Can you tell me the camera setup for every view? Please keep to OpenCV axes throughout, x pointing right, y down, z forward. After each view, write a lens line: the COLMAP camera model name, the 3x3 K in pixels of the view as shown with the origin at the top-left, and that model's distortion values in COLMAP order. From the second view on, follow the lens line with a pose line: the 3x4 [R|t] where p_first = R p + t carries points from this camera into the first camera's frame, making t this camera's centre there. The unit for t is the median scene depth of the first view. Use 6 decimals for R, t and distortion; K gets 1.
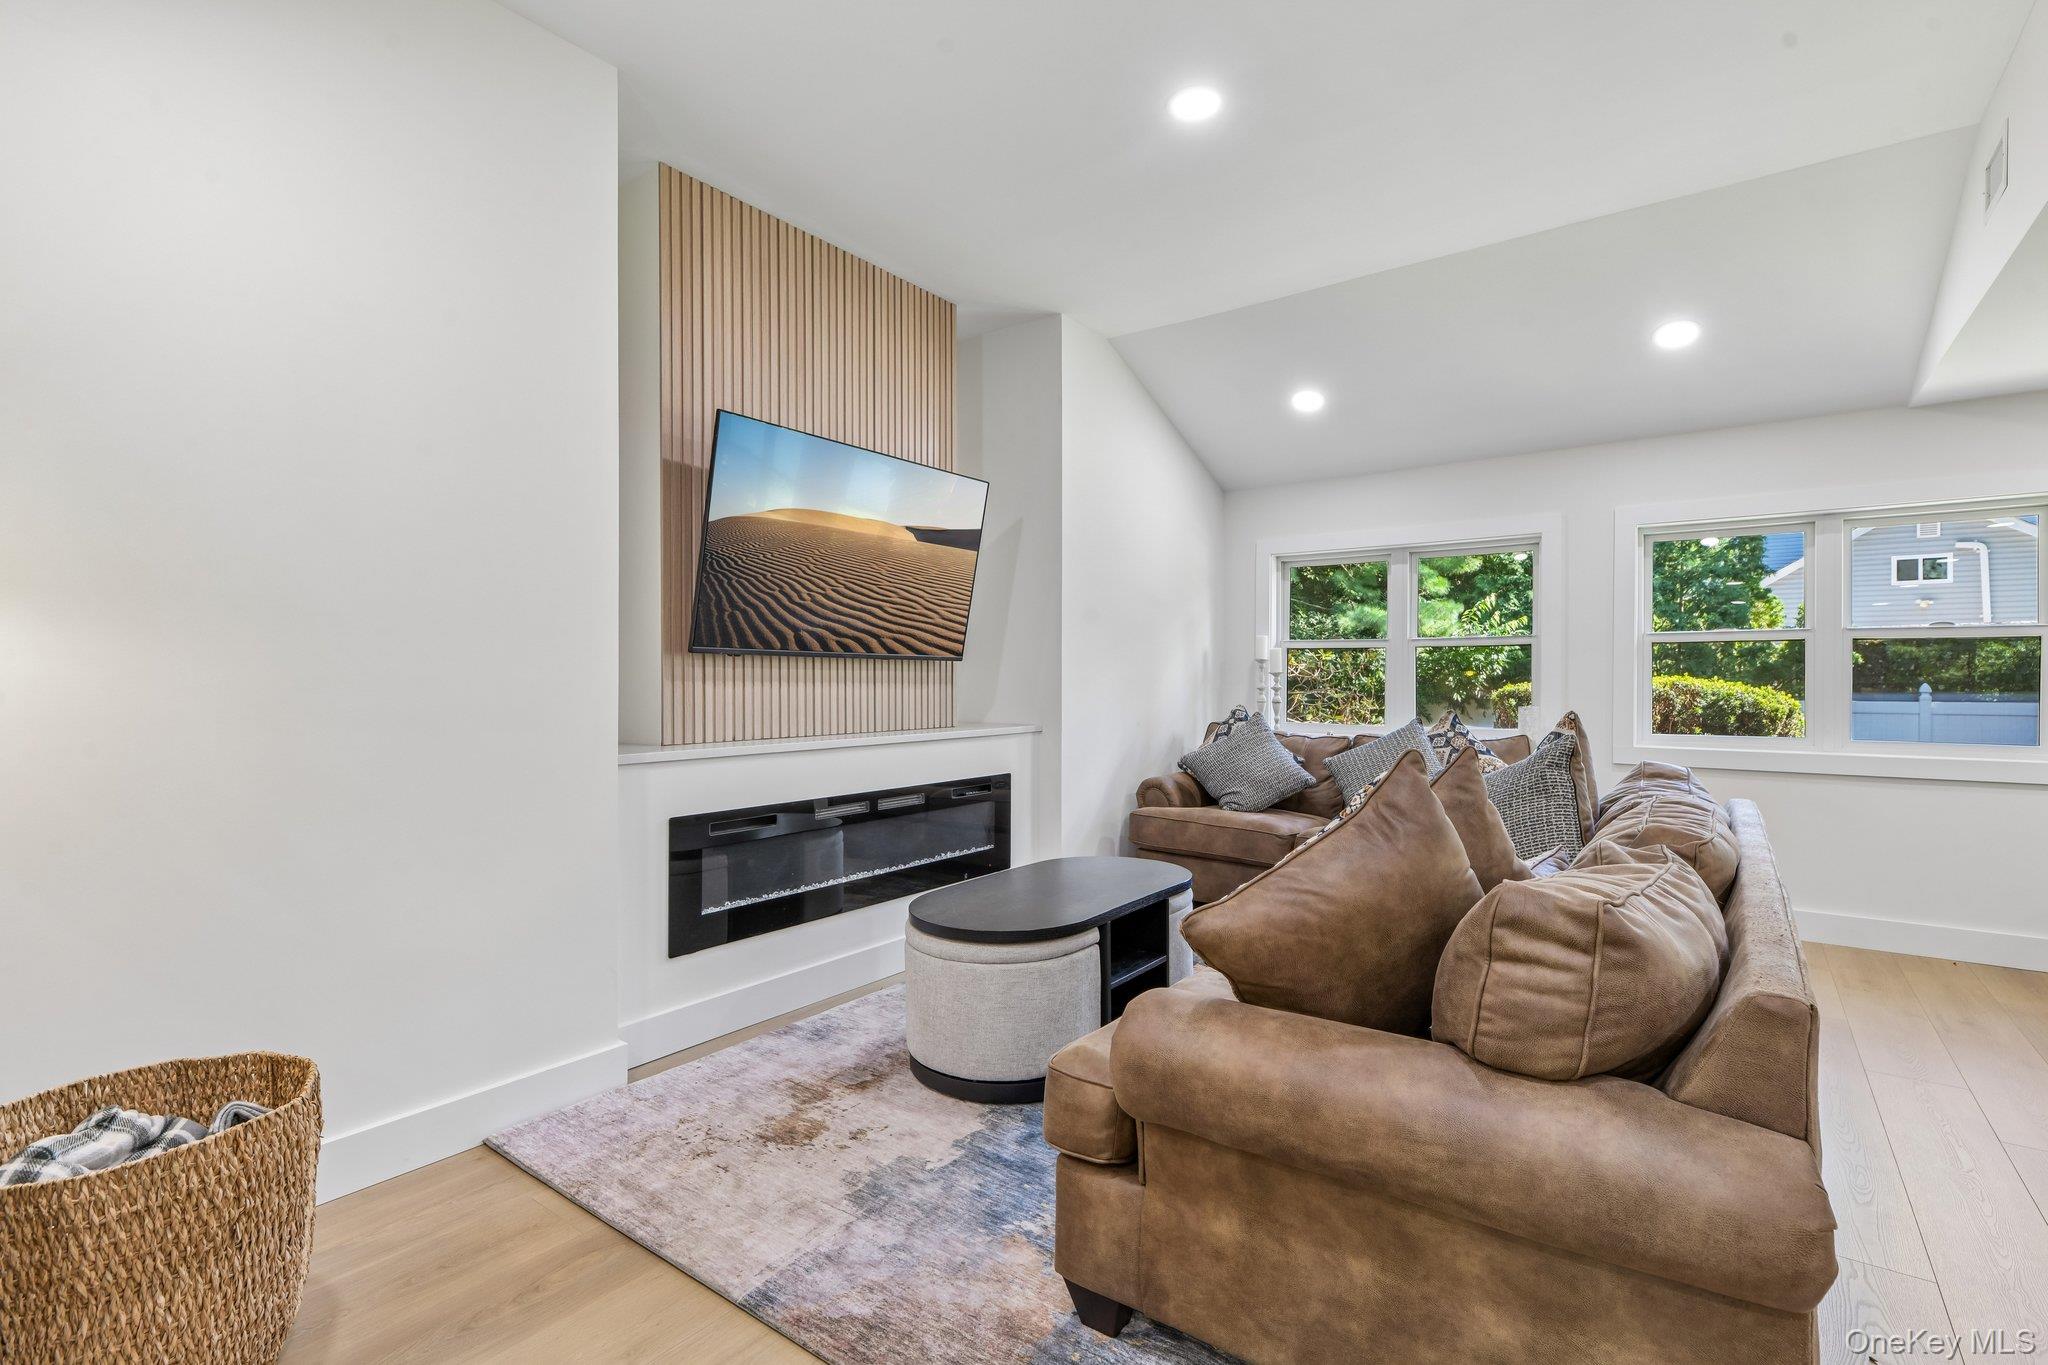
lens RADIAL K [[951.3, 0, 1024.0], [0, 951.3, 682.5], [0, 0, 1]] dist [0.001365, -0.001438]
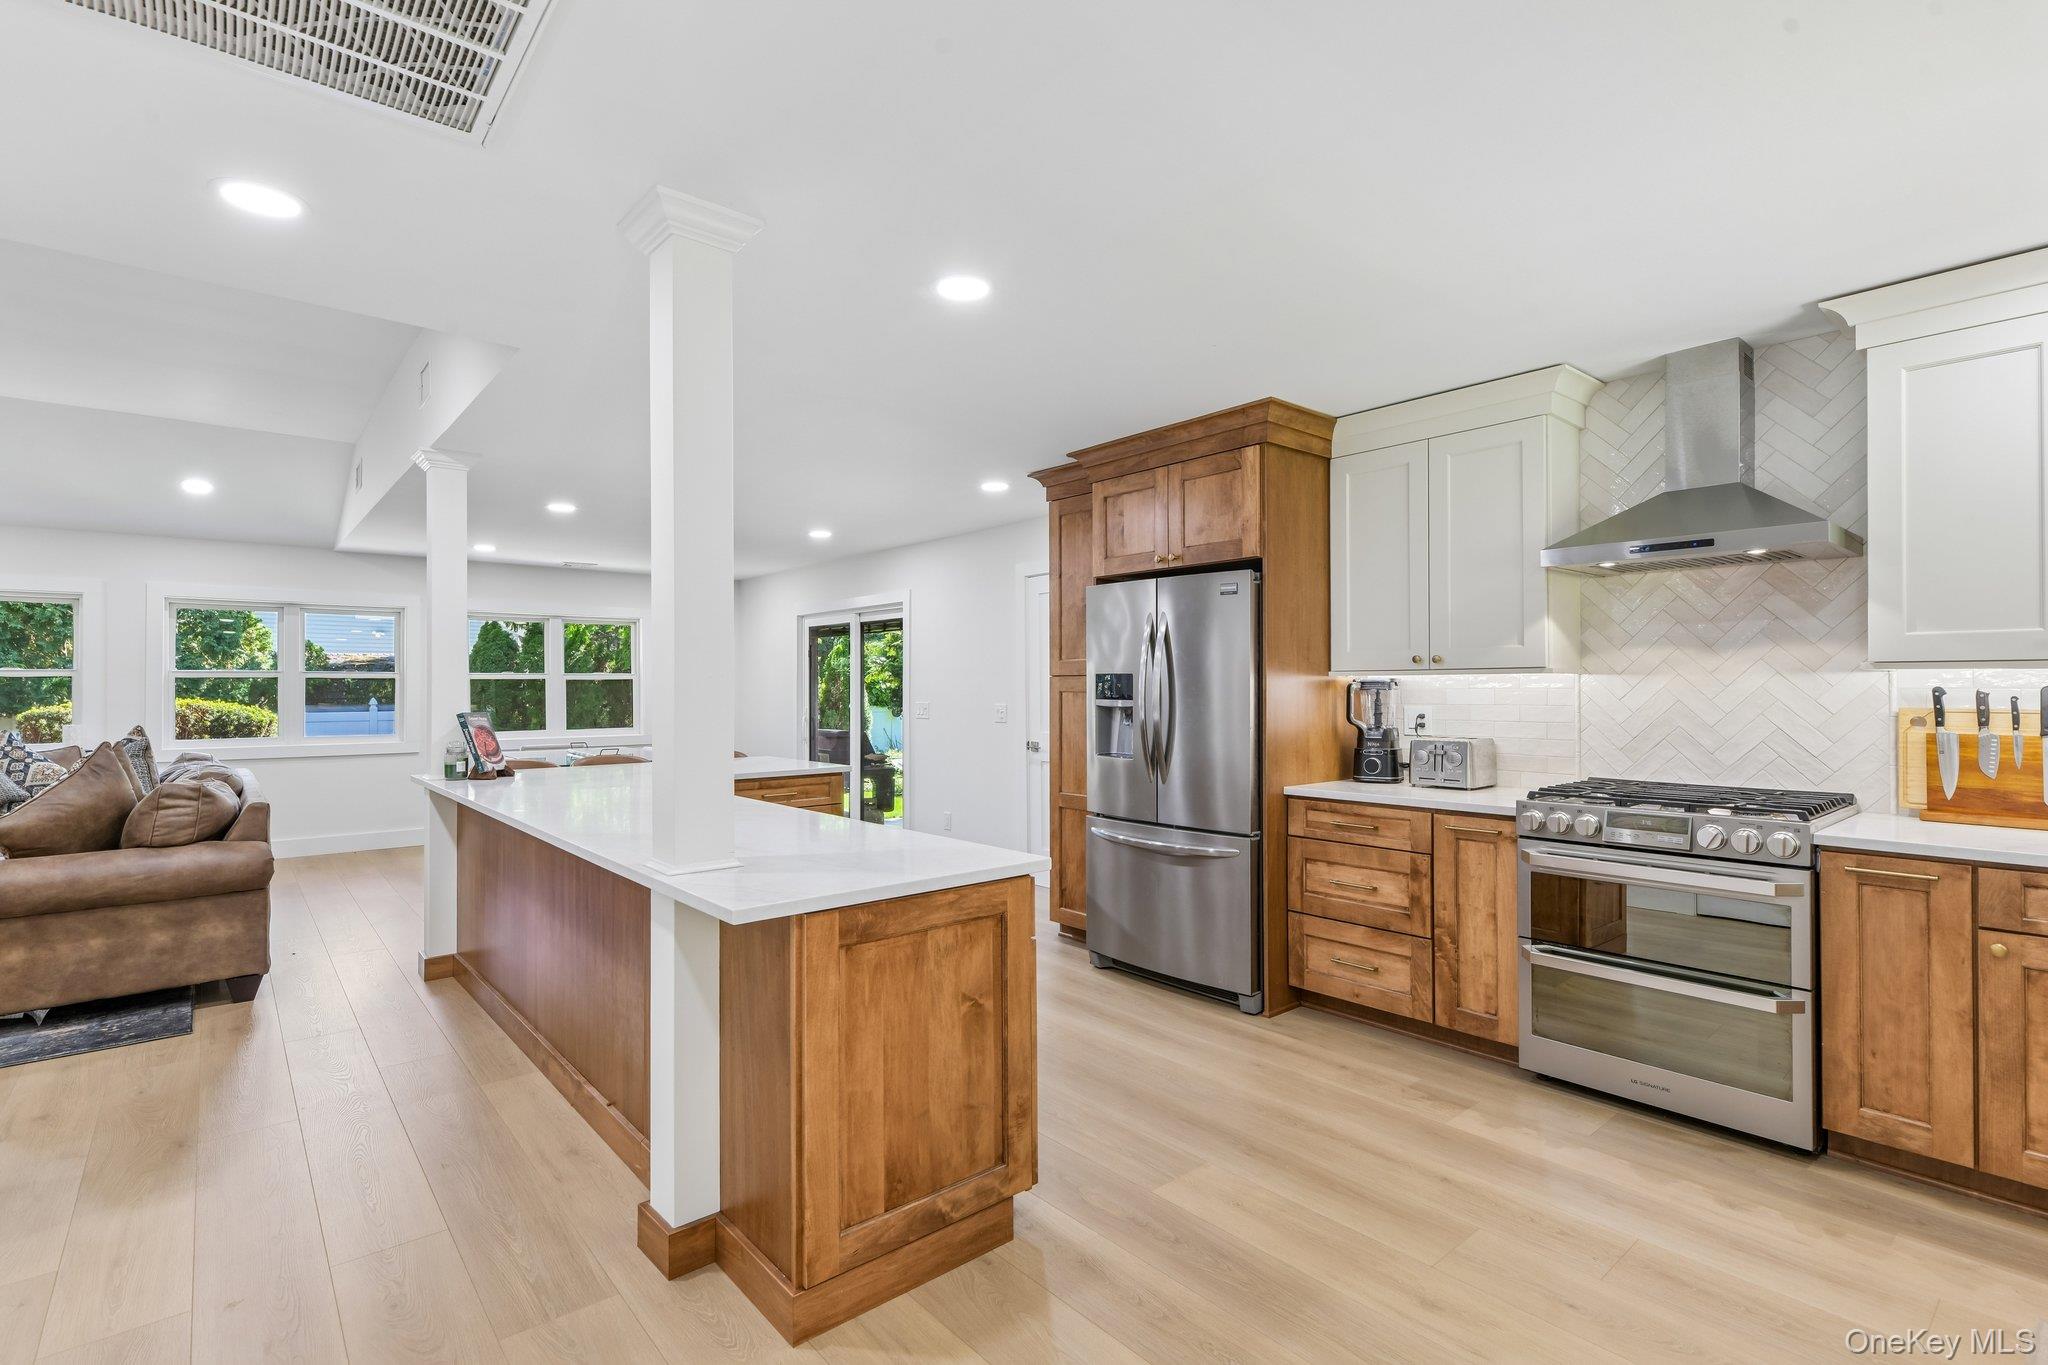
lens RADIAL K [[951.3, 0, 1024.0], [0, 951.3, 682.5], [0, 0, 1]] dist [0.001365, -0.001438]
pose [[0.226607, 0.004064, 0.973978, -0.546083], [0.007590, 0.999954, -0.005938, -0.018790], [-0.973957, 0.008738, 0.226566, -0.700718]]
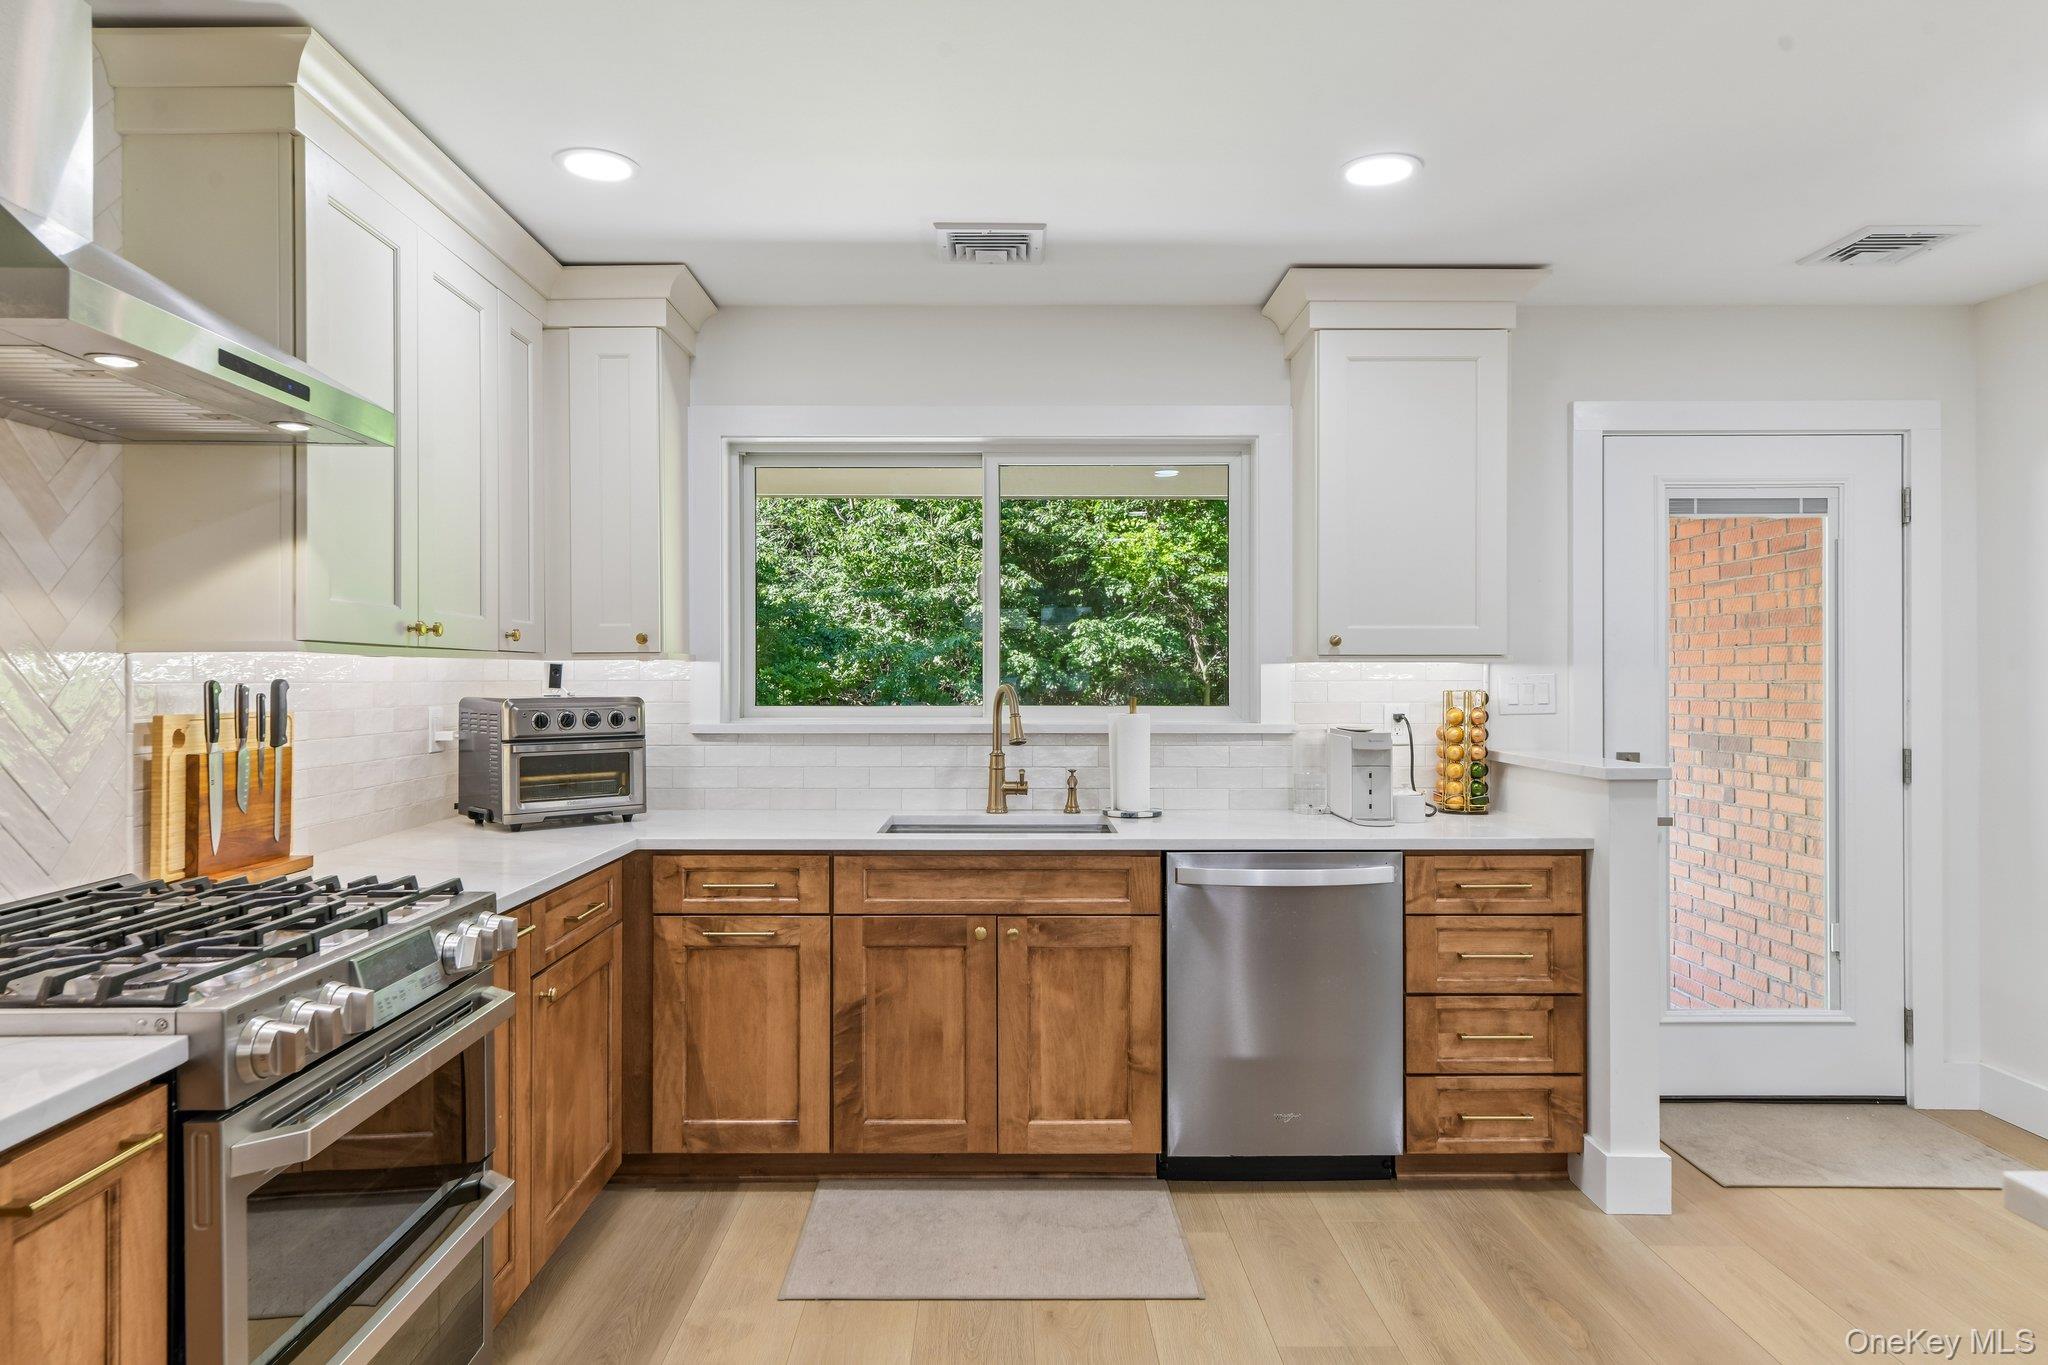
lens RADIAL K [[1241.7, 0, 1024.0], [0, 1241.7, 682.5], [0, 0, 1]] dist [0.016736, -0.000009]
pose [[-0.796280, 0.002935, -0.604921, 0.310873], [-0.002254, 0.999967, 0.007820, -0.019081], [0.604924, 0.007590, -0.796247, -0.504719]]
